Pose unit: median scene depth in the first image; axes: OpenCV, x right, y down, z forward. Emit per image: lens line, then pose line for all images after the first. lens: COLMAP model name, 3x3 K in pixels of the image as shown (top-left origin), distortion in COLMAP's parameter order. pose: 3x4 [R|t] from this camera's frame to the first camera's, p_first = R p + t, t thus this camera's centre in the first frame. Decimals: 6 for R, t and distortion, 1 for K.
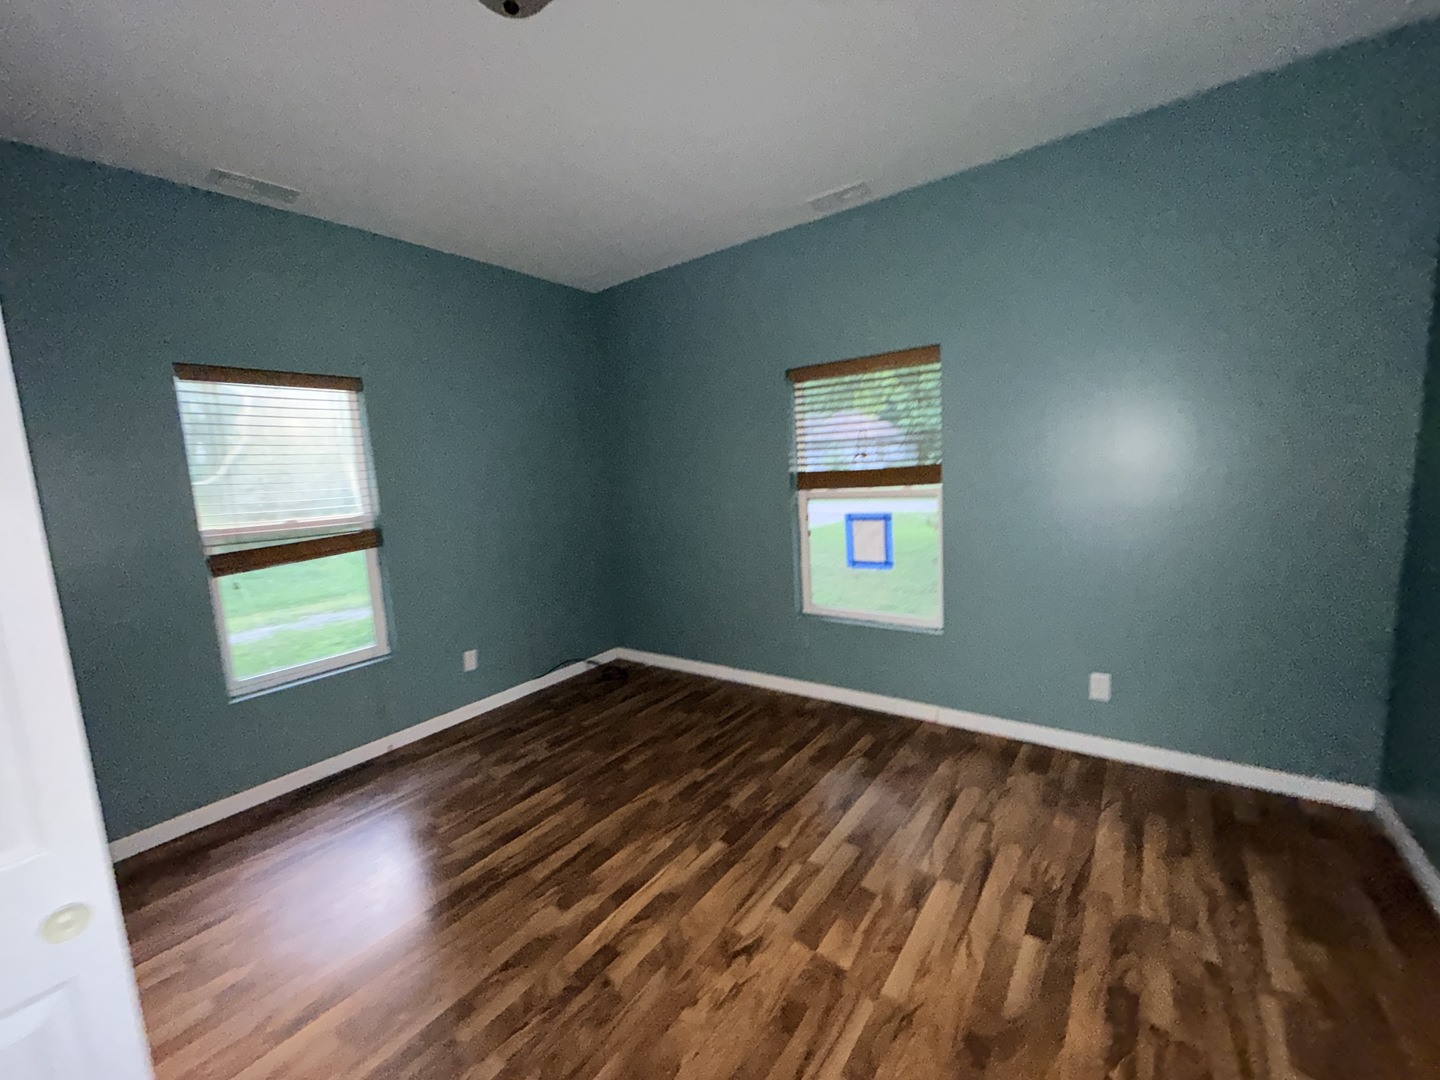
lens RADIAL K [[576.4, 0, 710.0], [0, 576.4, 542.1], [0, 0, 1]] dist [0.002526, 0.000090]
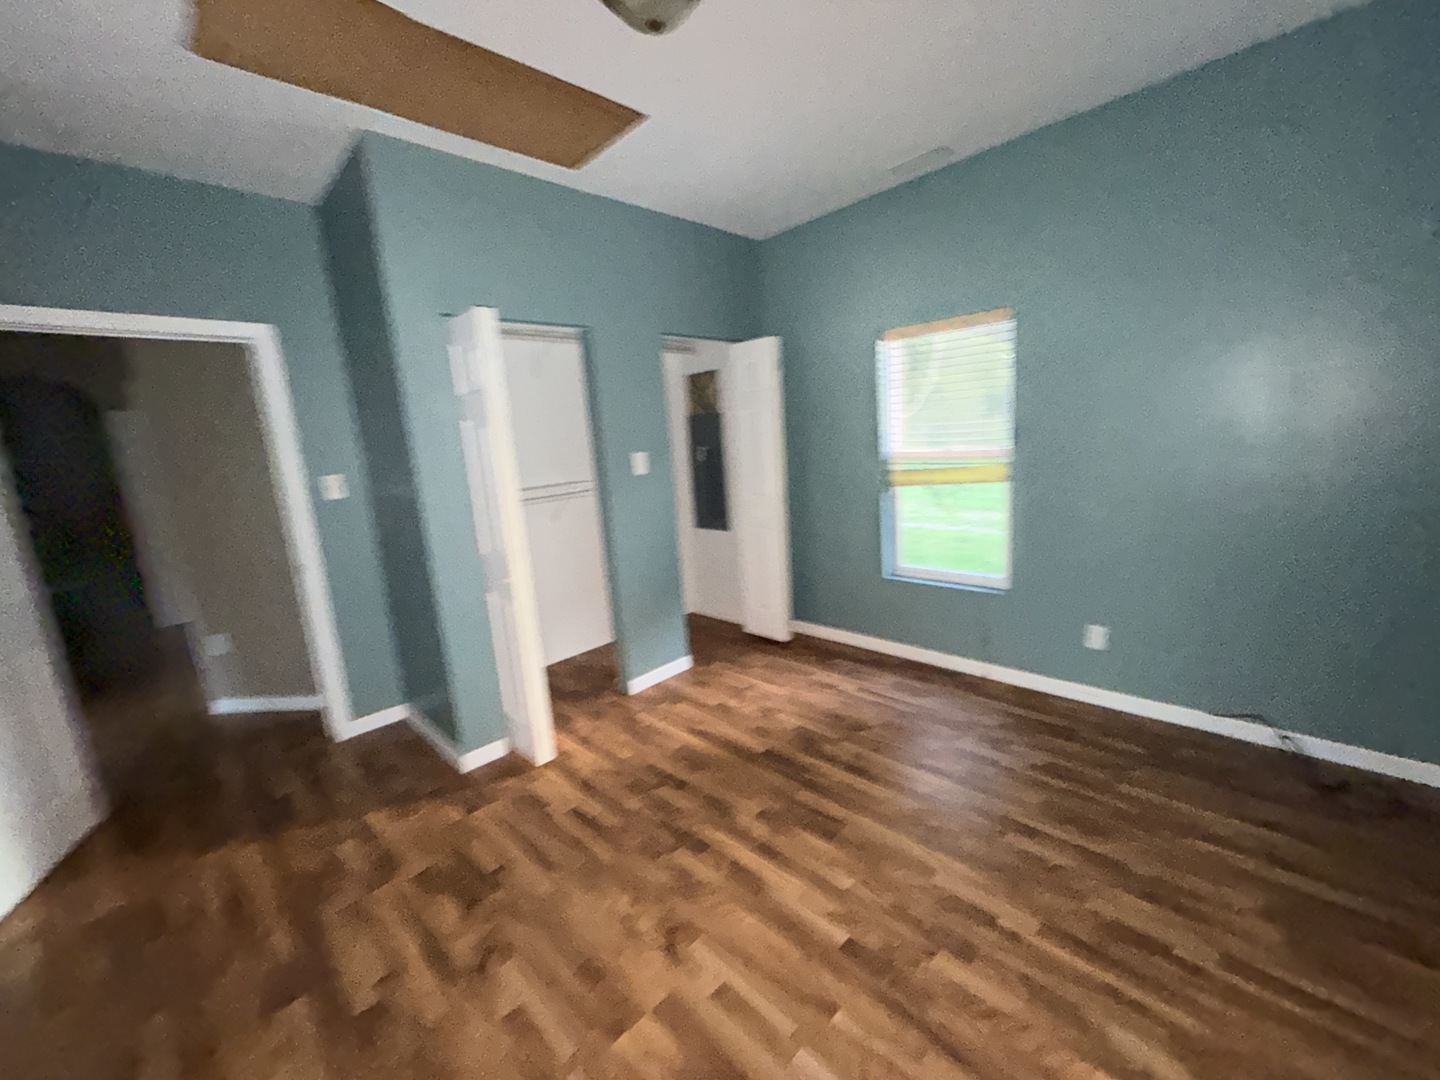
lens RADIAL K [[576.4, 0, 709.1], [0, 576.4, 537.1], [0, 0, 1]] dist [0.002526, 0.000090]
pose [[-0.145140, 0.240195, -0.959813, 0.573630], [-0.048065, 0.967228, 0.249318, -0.148693], [0.988243, 0.082319, -0.128838, 0.781980]]
